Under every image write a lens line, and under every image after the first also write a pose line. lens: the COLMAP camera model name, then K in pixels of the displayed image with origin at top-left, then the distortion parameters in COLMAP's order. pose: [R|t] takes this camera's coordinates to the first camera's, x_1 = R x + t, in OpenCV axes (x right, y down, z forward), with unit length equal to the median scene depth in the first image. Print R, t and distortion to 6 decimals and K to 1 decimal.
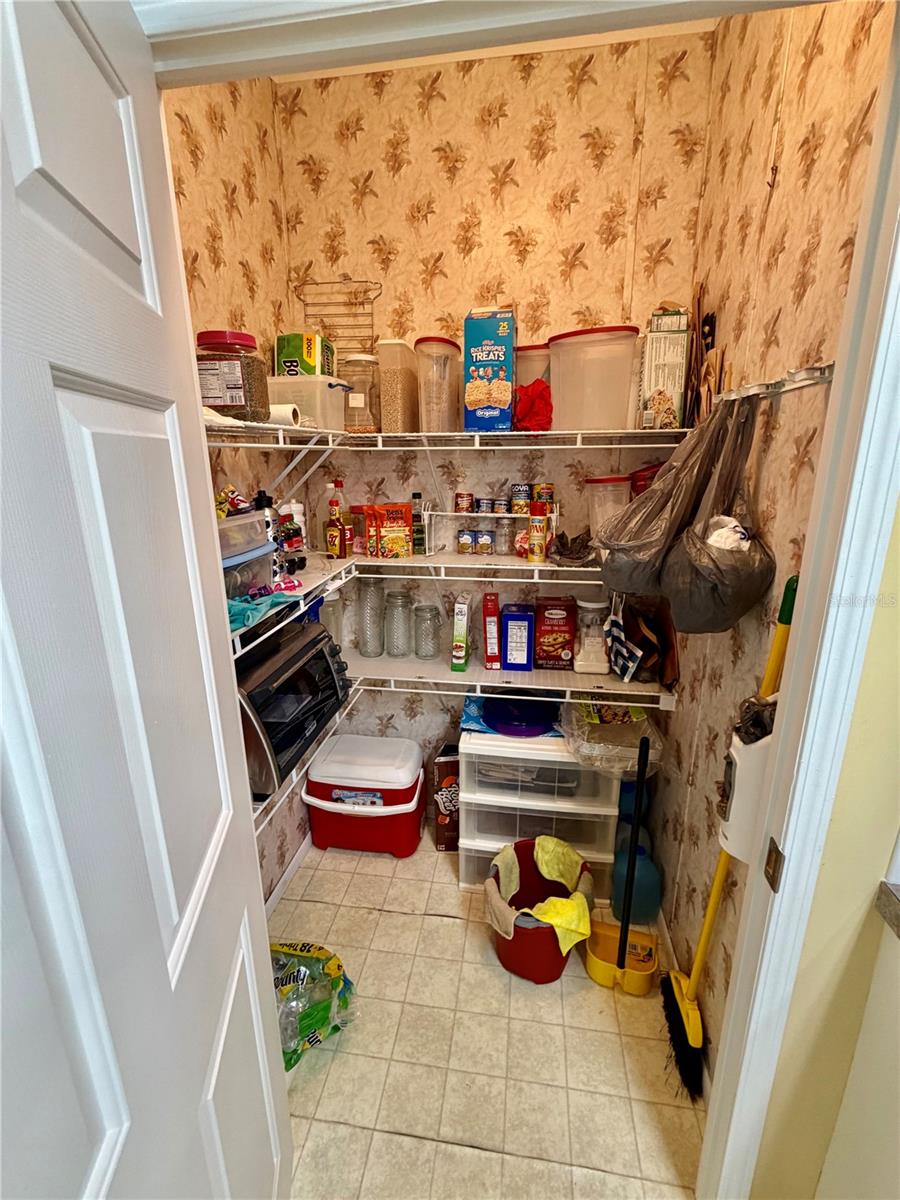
lens RADIAL K [[515.9, 0, 444.5], [0, 515.9, 594.0], [0, 0, 1]] dist [0.000467, 0.000262]
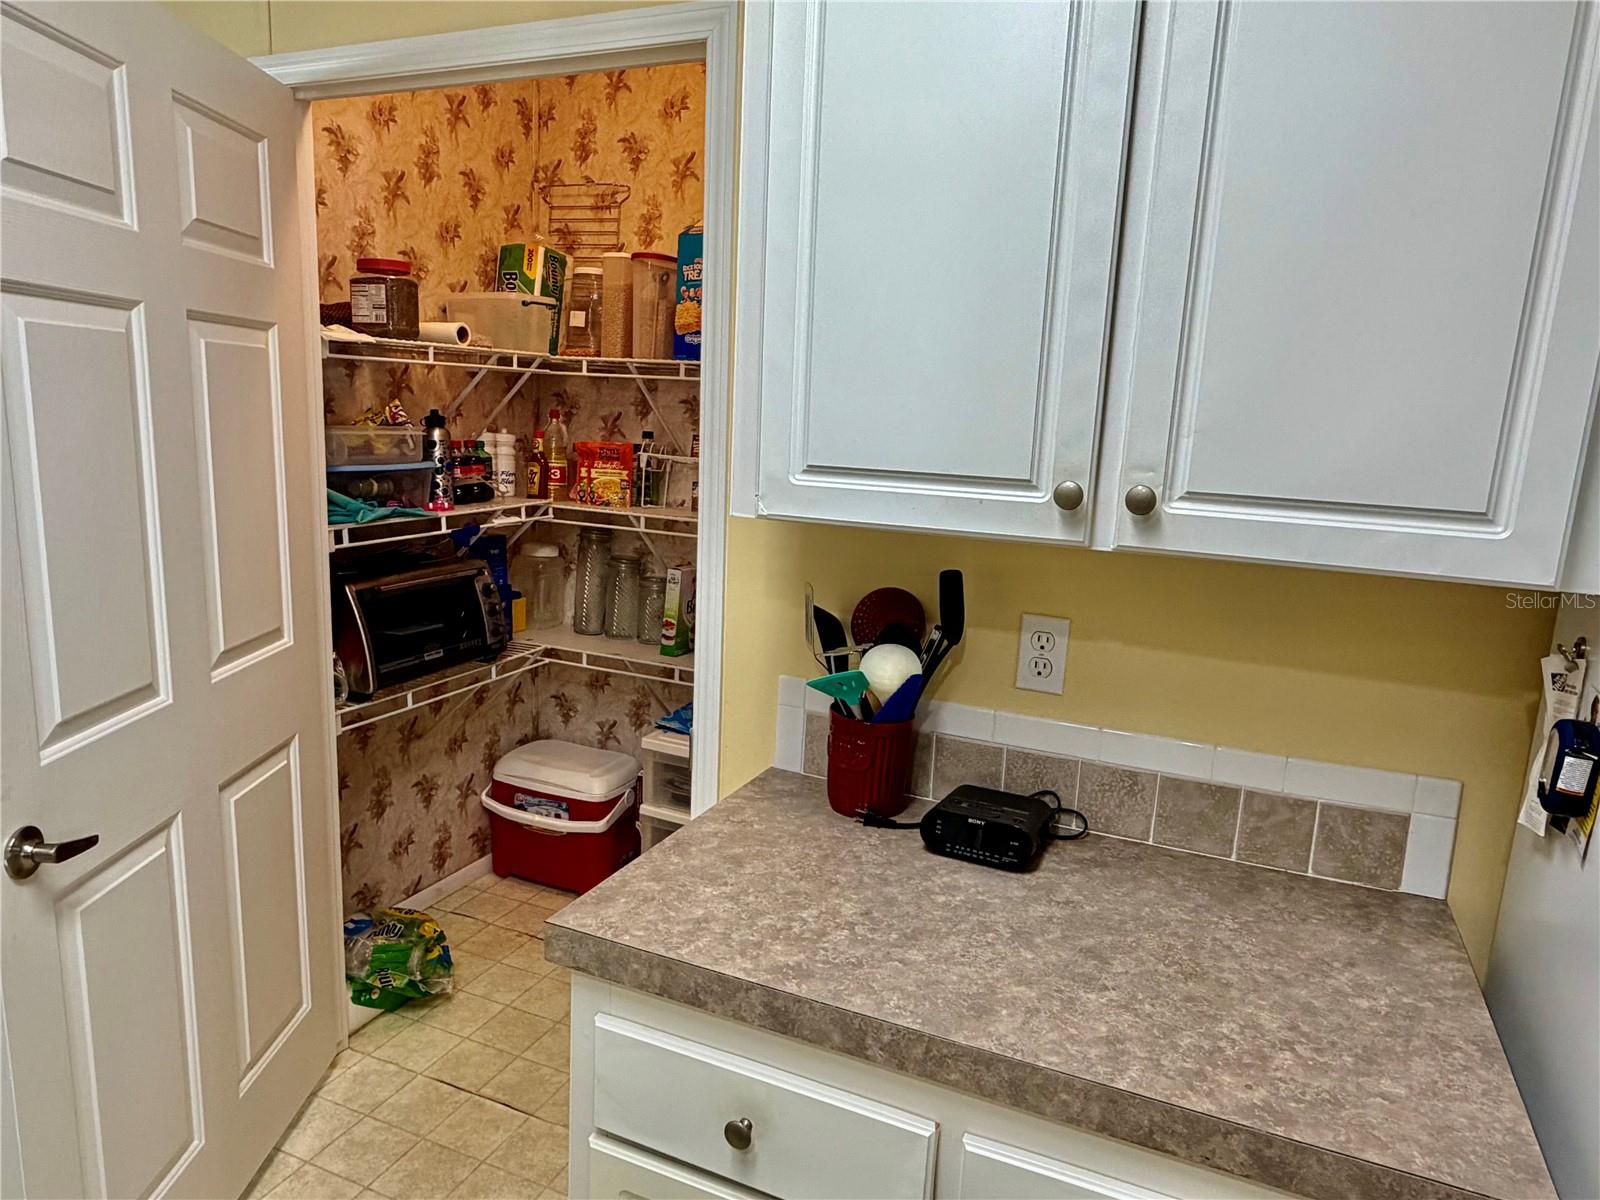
lens RADIAL K [[1026.8, 0, 804.4], [0, 1026.8, 604.0], [0, 0, 1]] dist [-0.003235, -0.001542]
pose [[0.964736, 0.101959, -0.242668, 0.633258], [-0.120042, 0.990899, -0.060896, 0.148997], [0.234251, 0.087879, 0.968196, -0.506860]]
